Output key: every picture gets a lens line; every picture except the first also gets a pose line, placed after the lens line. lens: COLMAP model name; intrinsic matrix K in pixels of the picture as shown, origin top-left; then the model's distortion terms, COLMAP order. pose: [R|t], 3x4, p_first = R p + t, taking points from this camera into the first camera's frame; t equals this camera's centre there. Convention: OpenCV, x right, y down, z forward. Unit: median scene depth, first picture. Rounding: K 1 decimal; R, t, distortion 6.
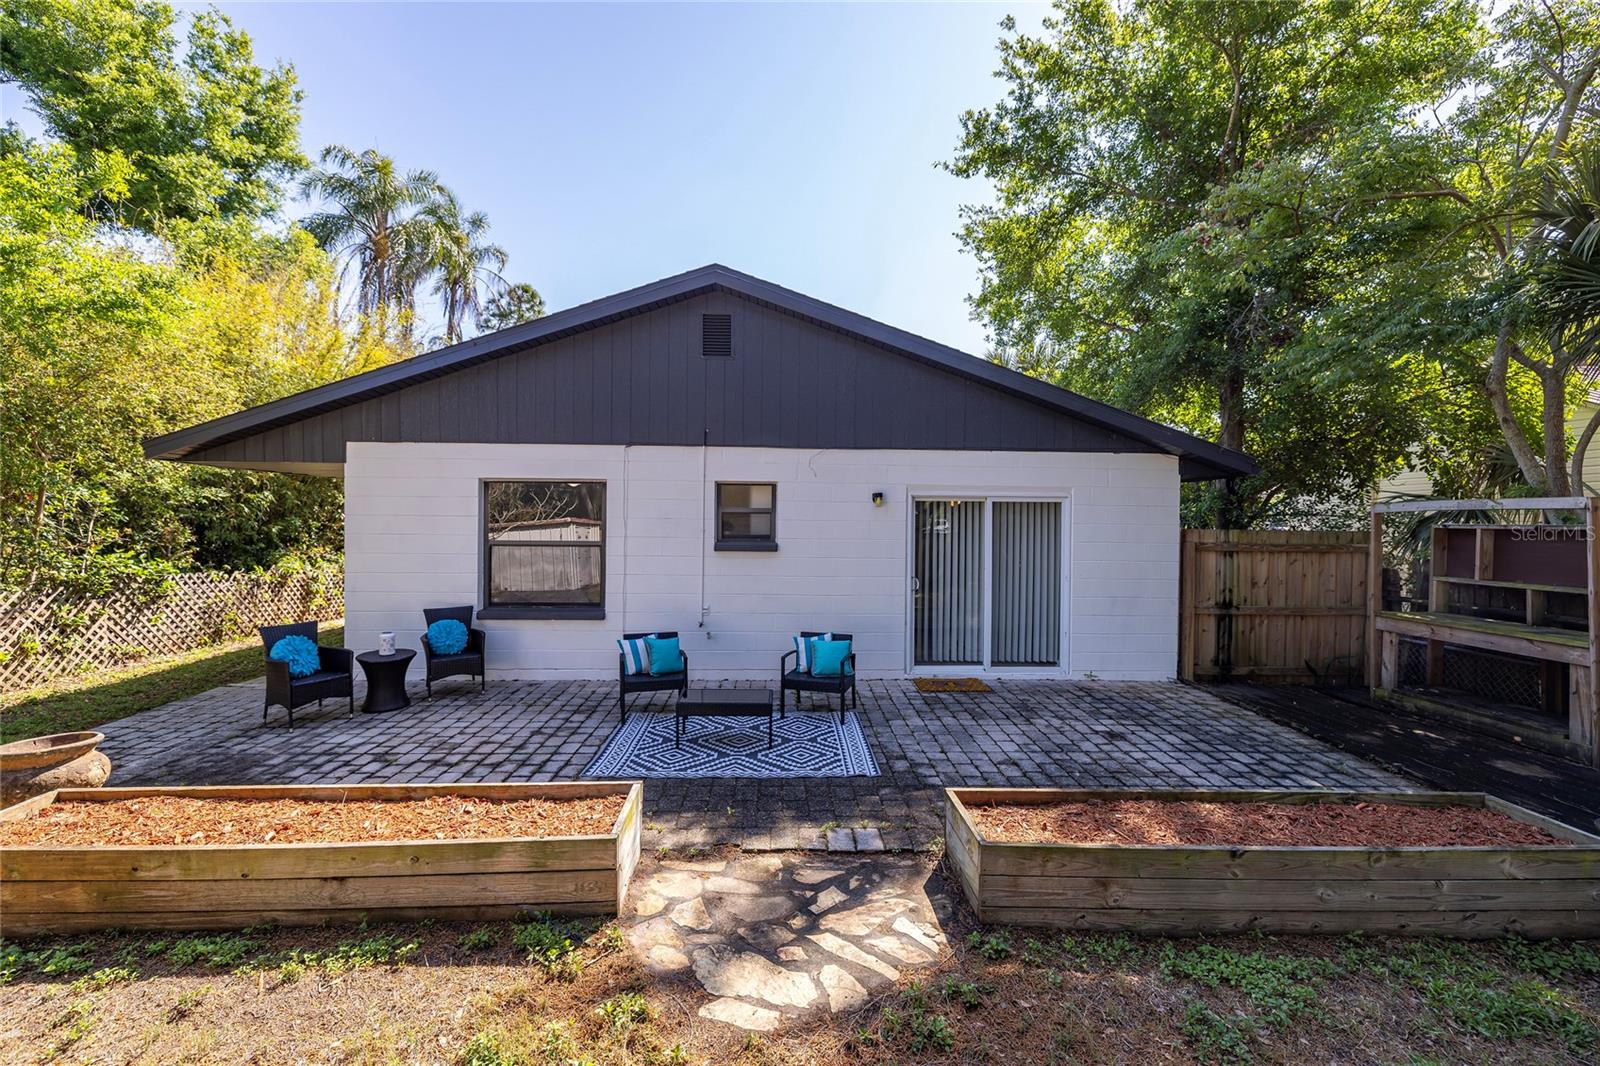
lens RADIAL K [[668.9, 0, 798.7], [0, 668.9, 527.3], [0, 0, 1]] dist [-0.002540, 0.000453]
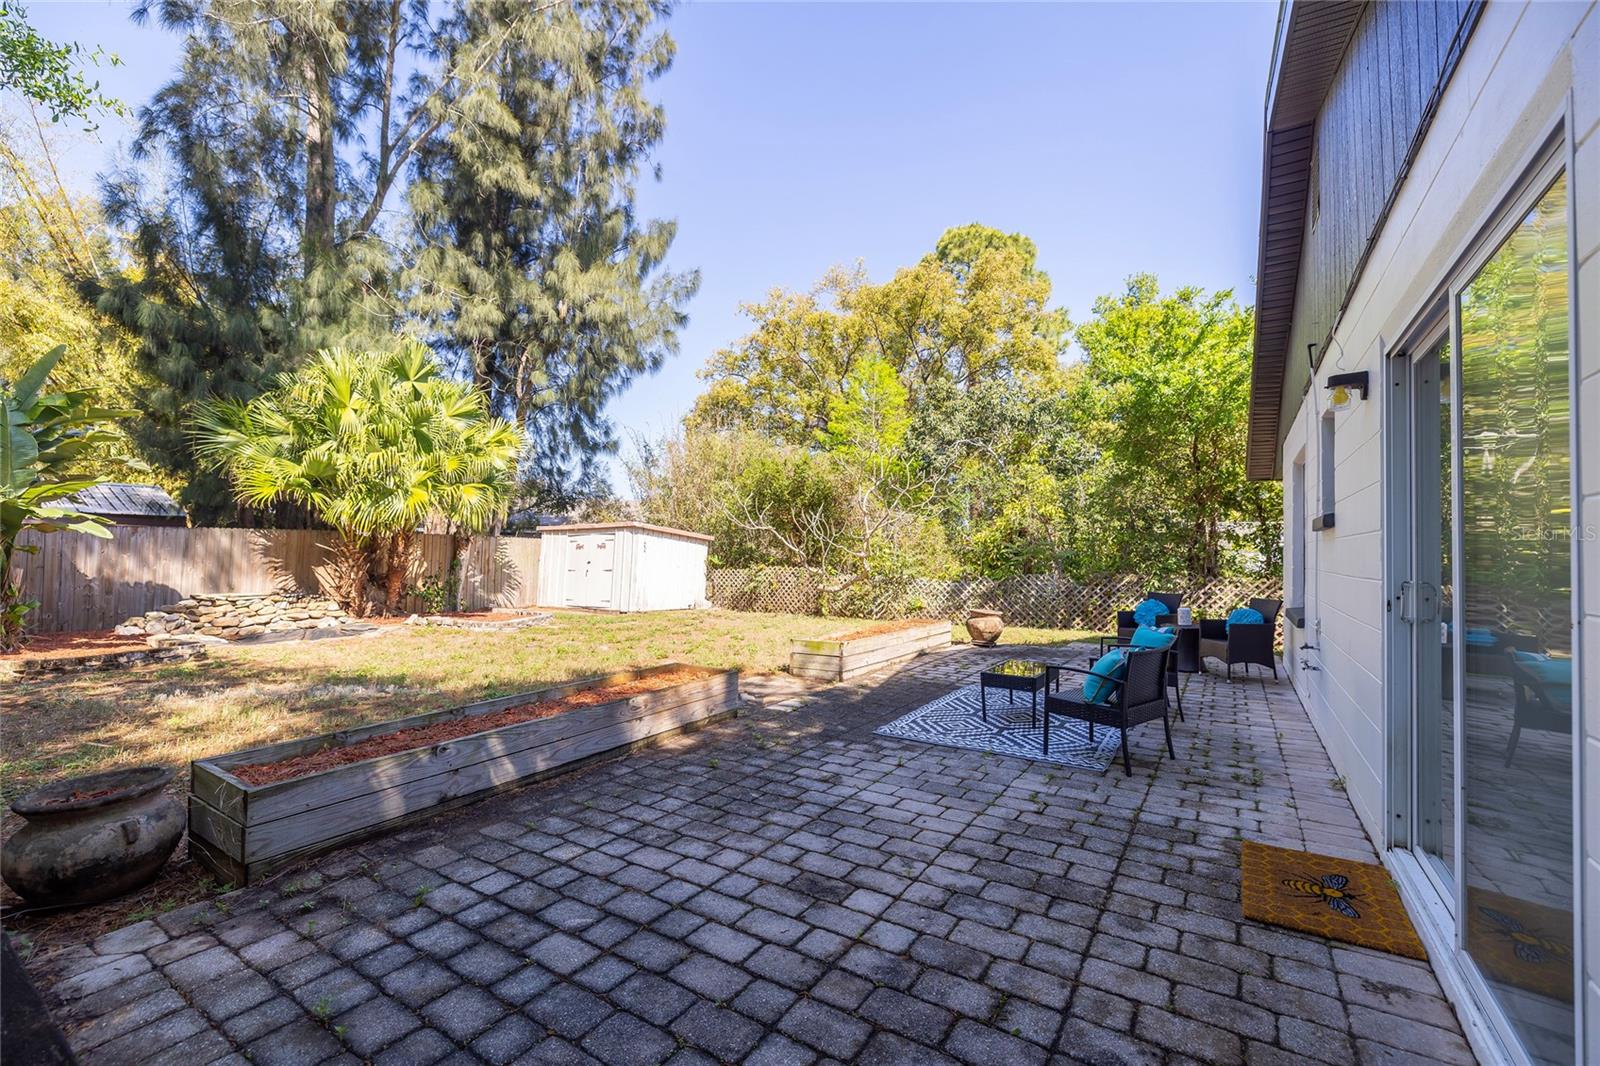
lens RADIAL K [[660.9, 0, 800.0], [0, 660.9, 533.0], [0, 0, 1]] dist [-0.001089, 0.000025]
pose [[-0.569456, -0.040286, -0.821034, 0.662550], [-0.028750, 0.999163, -0.029086, 0.068462], [0.821519, 0.007042, -0.570138, 0.967678]]
